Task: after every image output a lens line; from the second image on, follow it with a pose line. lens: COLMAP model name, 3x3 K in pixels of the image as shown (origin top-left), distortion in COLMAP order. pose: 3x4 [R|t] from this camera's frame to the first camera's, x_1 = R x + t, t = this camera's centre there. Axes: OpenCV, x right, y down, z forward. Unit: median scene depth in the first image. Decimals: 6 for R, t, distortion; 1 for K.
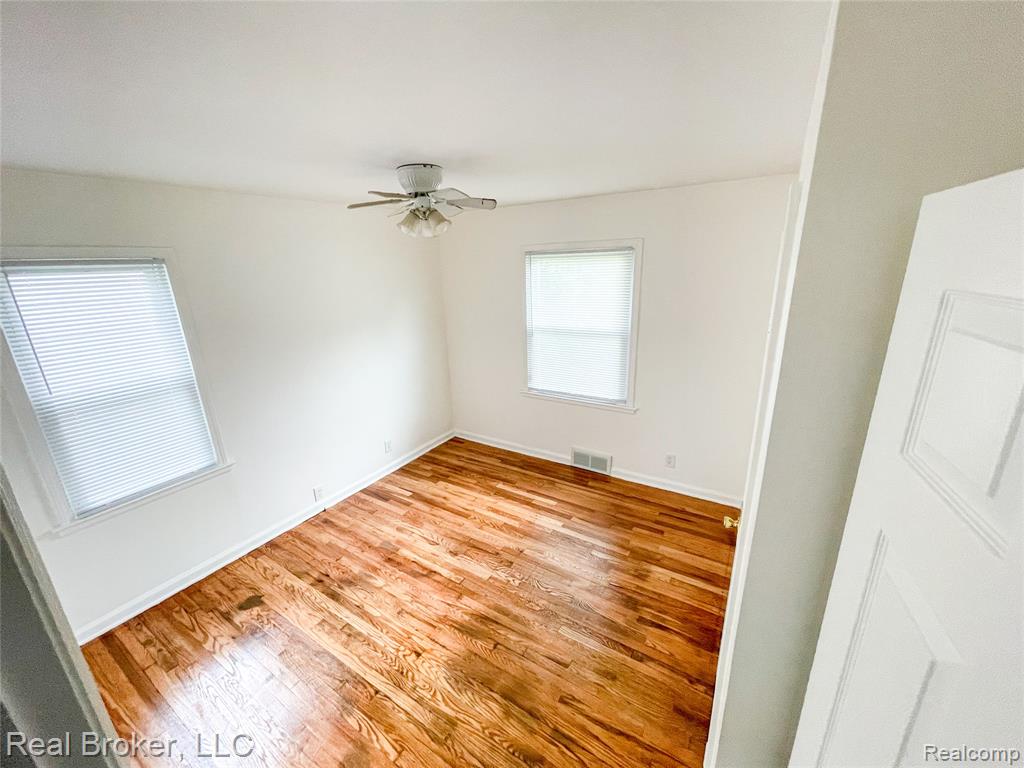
lens RADIAL K [[415.8, 0, 511.8], [0, 415.8, 384.9], [0, 0, 1]] dist [0.006849, -0.001986]
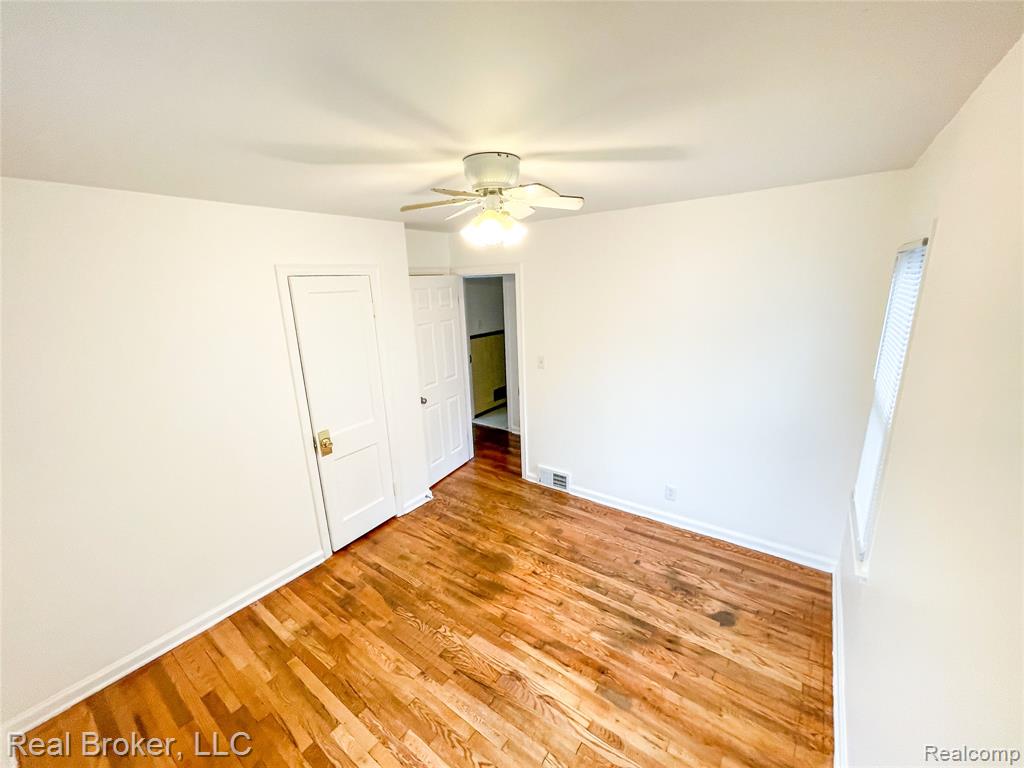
lens RADIAL K [[415.8, 0, 512.0], [0, 415.8, 386.1], [0, 0, 1]] dist [0.006849, -0.001986]
pose [[-0.994806, 0.051786, 0.087636, -0.258797], [0.089706, 0.852899, 0.514311, -0.456752], [-0.048111, 0.519501, -0.853115, 1.567282]]
